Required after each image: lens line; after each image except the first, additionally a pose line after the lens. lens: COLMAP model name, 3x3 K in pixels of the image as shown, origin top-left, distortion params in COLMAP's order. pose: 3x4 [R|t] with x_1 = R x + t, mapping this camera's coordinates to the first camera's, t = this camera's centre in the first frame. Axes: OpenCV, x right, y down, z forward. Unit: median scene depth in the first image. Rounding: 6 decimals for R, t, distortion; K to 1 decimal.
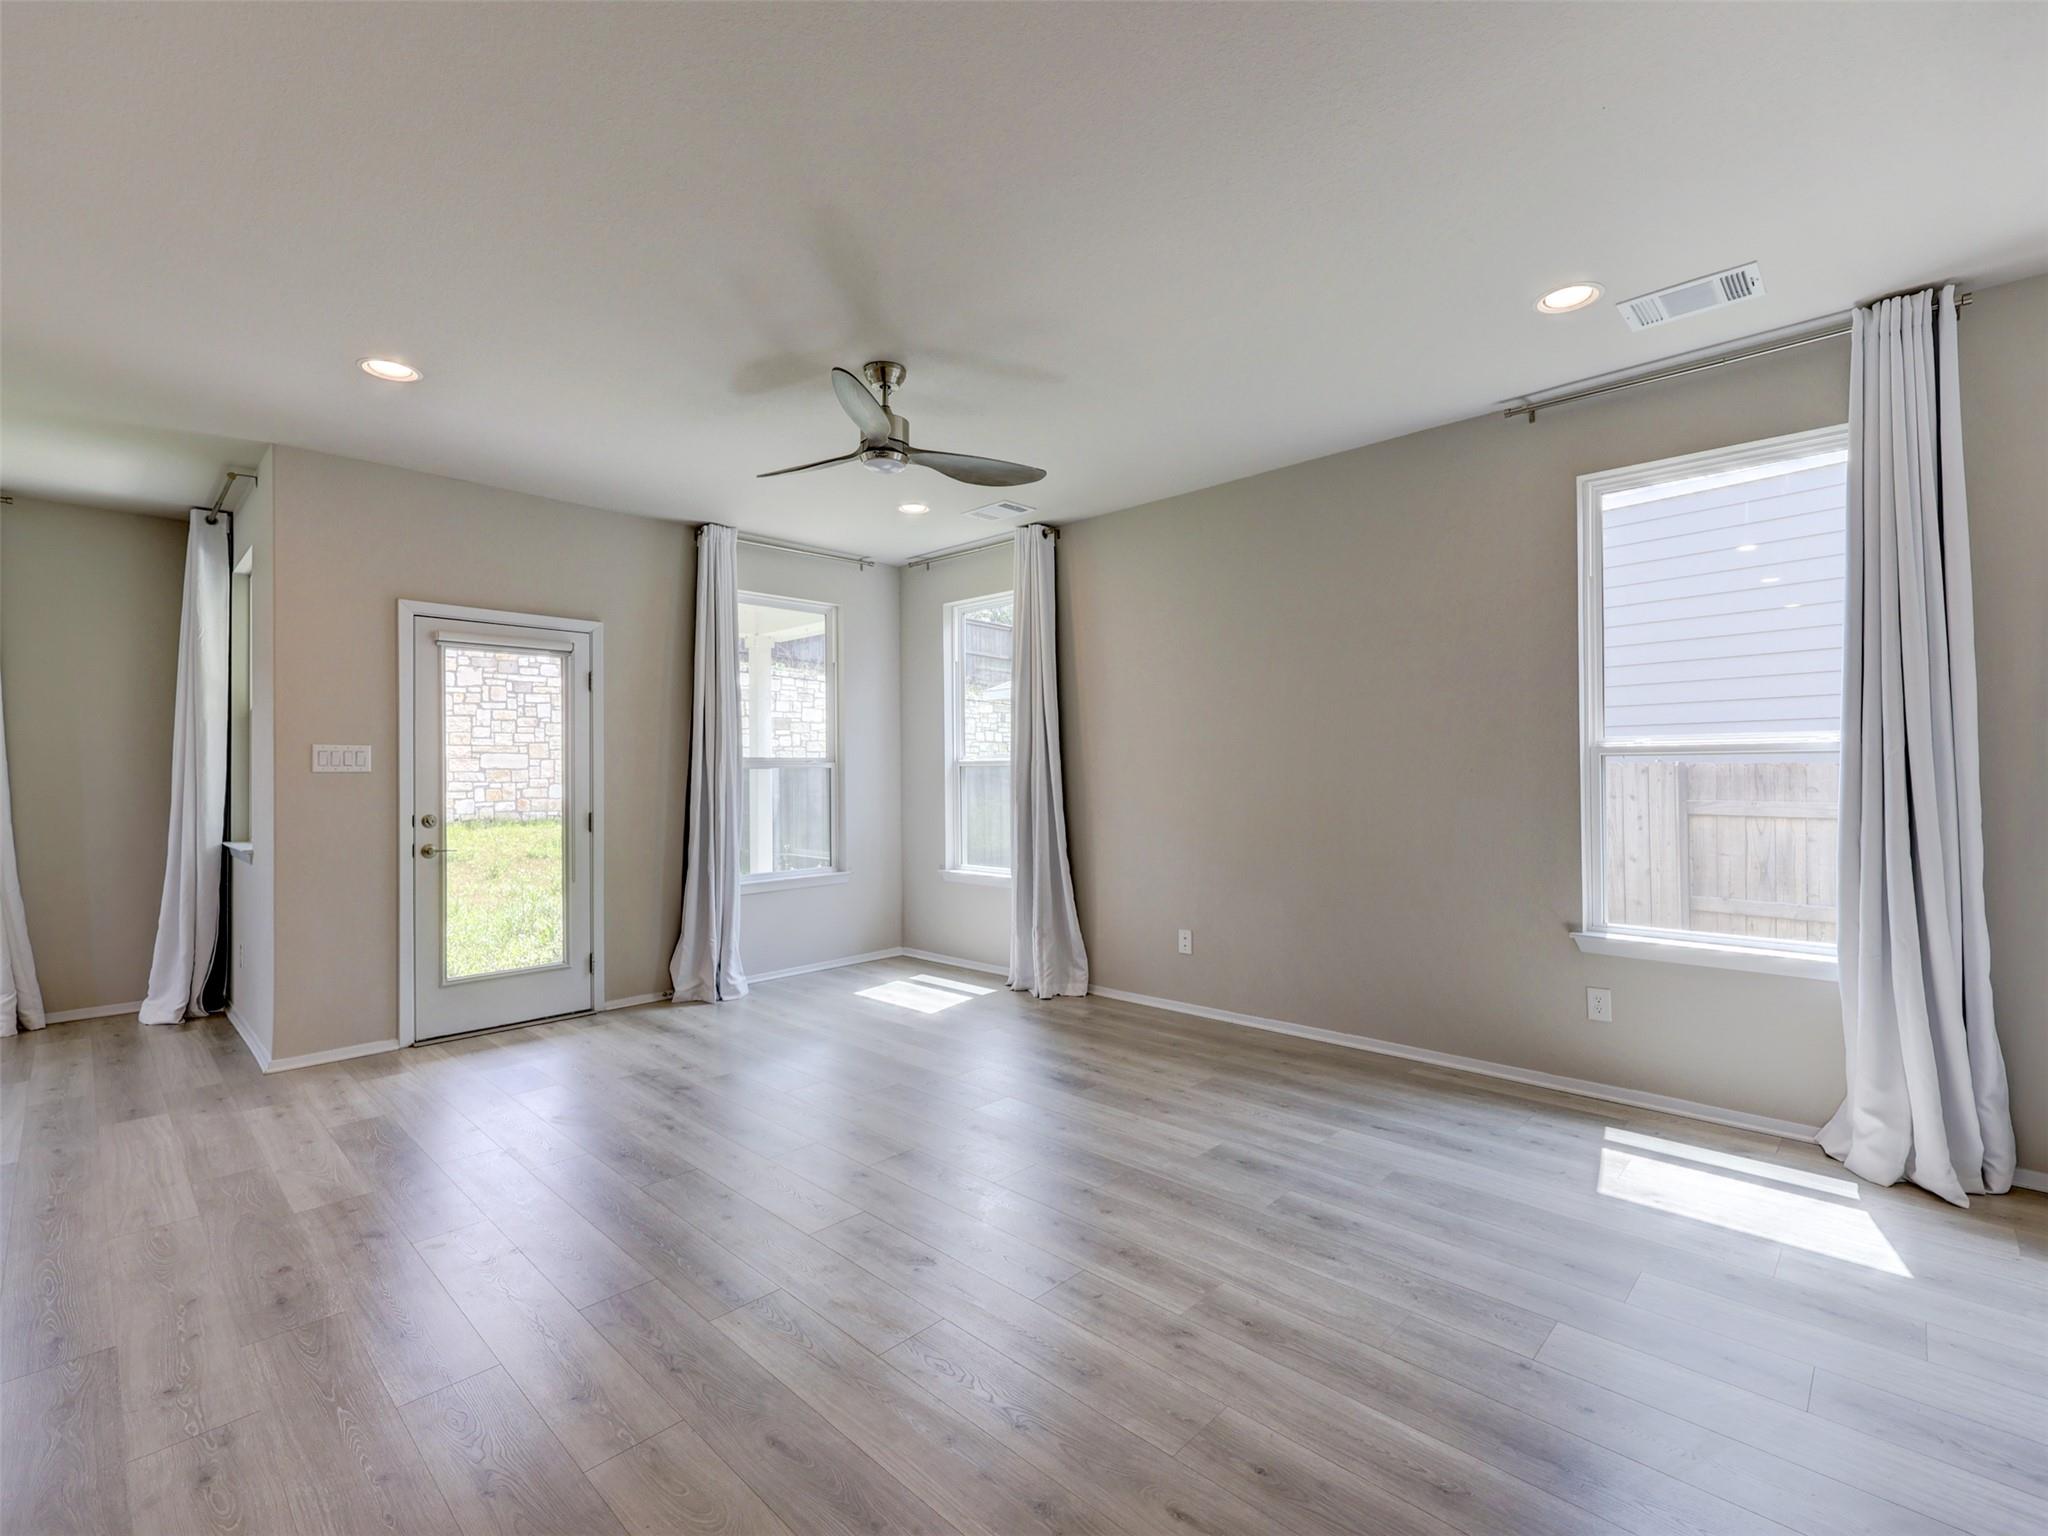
lens RADIAL K [[923.8, 0, 1027.8], [0, 923.8, 766.5], [0, 0, 1]] dist [-0.000284, -0.000076]
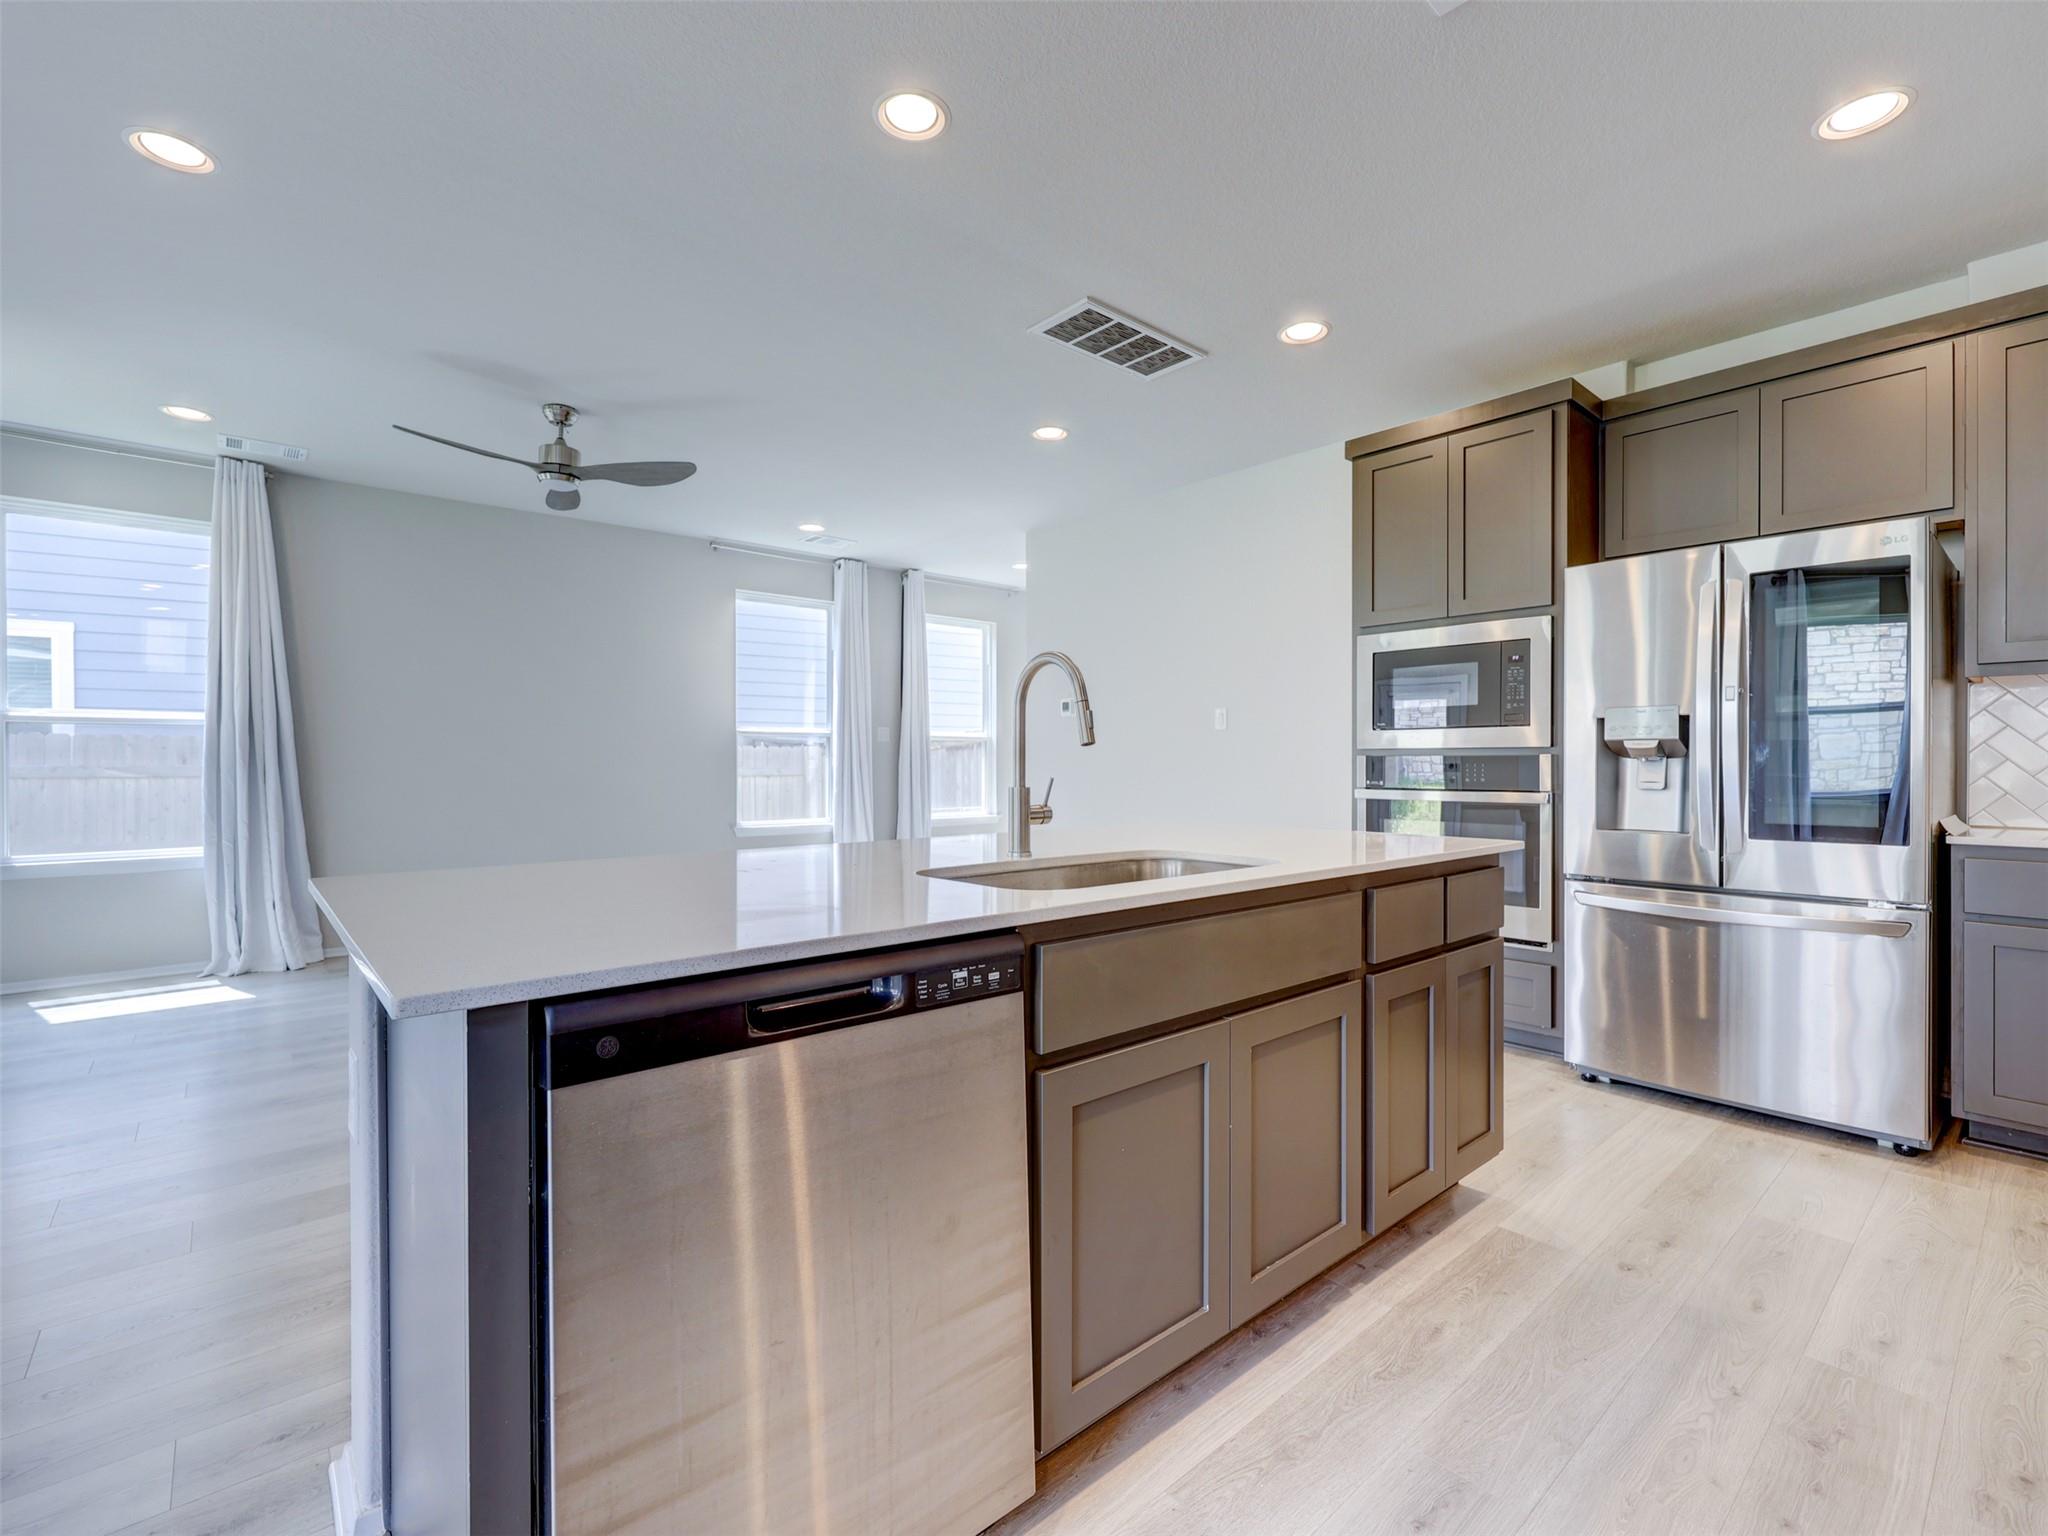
lens RADIAL K [[919.8, 0, 1026.6], [0, 919.8, 766.3], [0, 0, 1]] dist [-0.001186, 0.000065]
pose [[0.085889, 0.002727, 0.996301, -1.020430], [-0.005139, 0.999984, -0.002294, 0.044838], [-0.996291, -0.004923, 0.085901, 0.189161]]
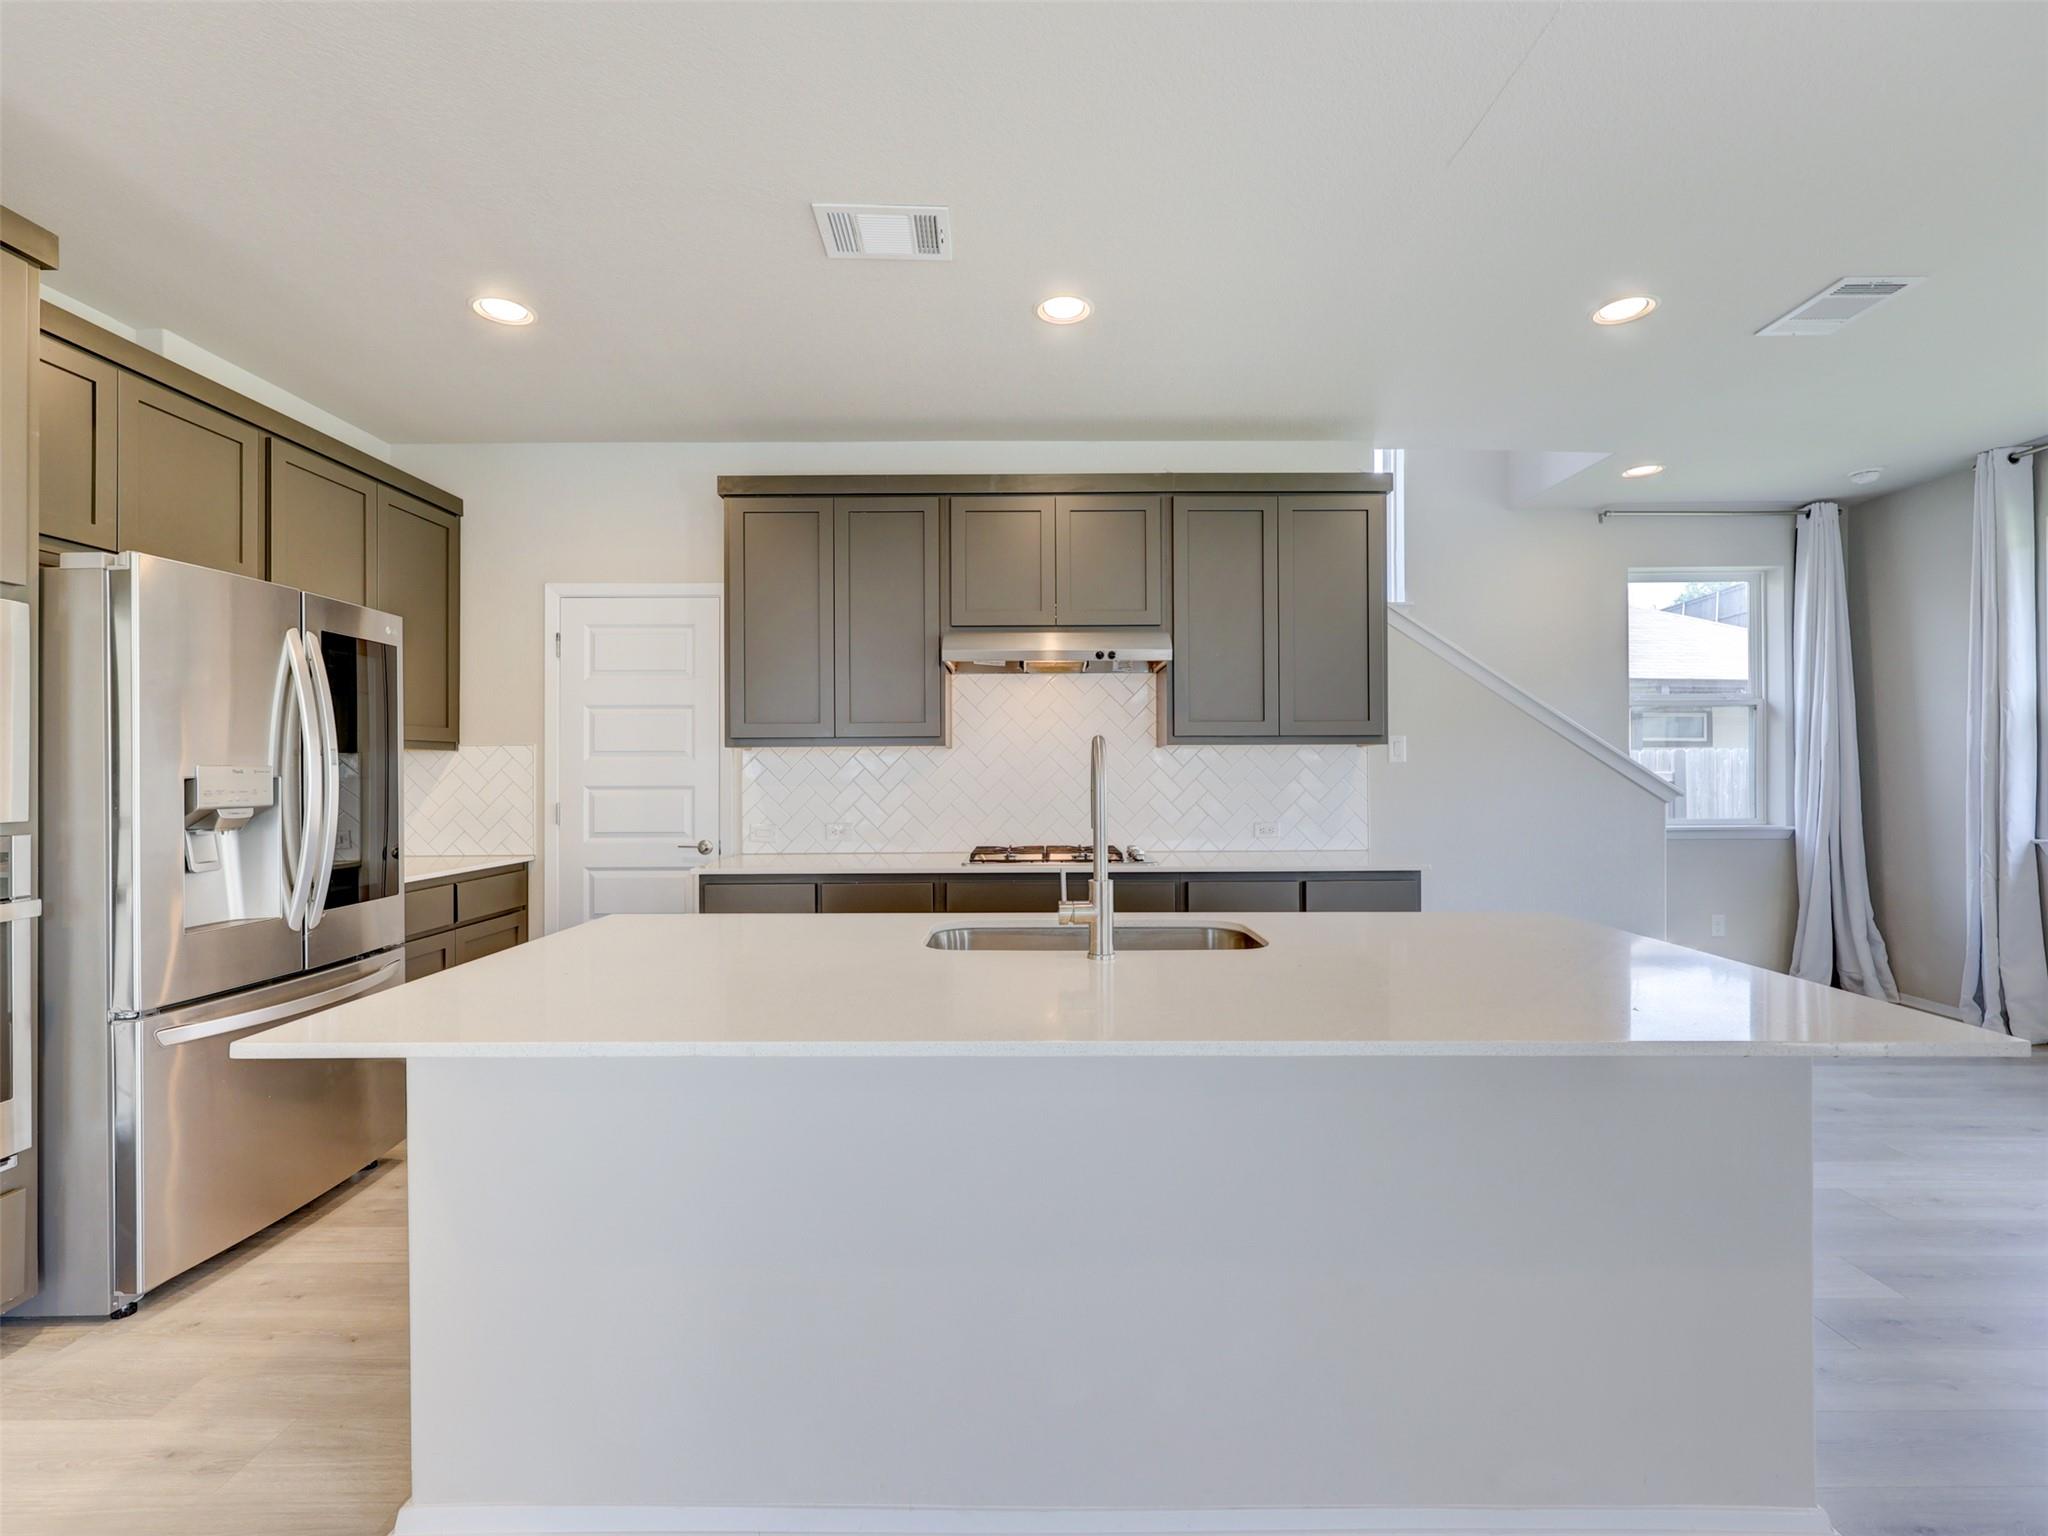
lens RADIAL K [[919.8, 0, 1026.6], [0, 919.8, 766.3], [0, 0, 1]] dist [-0.001186, 0.000065]
pose [[-0.724194, 0.005875, -0.689572, -0.274030], [0.012802, 0.999906, -0.004925, 0.006010], [0.689478, -0.012394, -0.724201, 0.497342]]
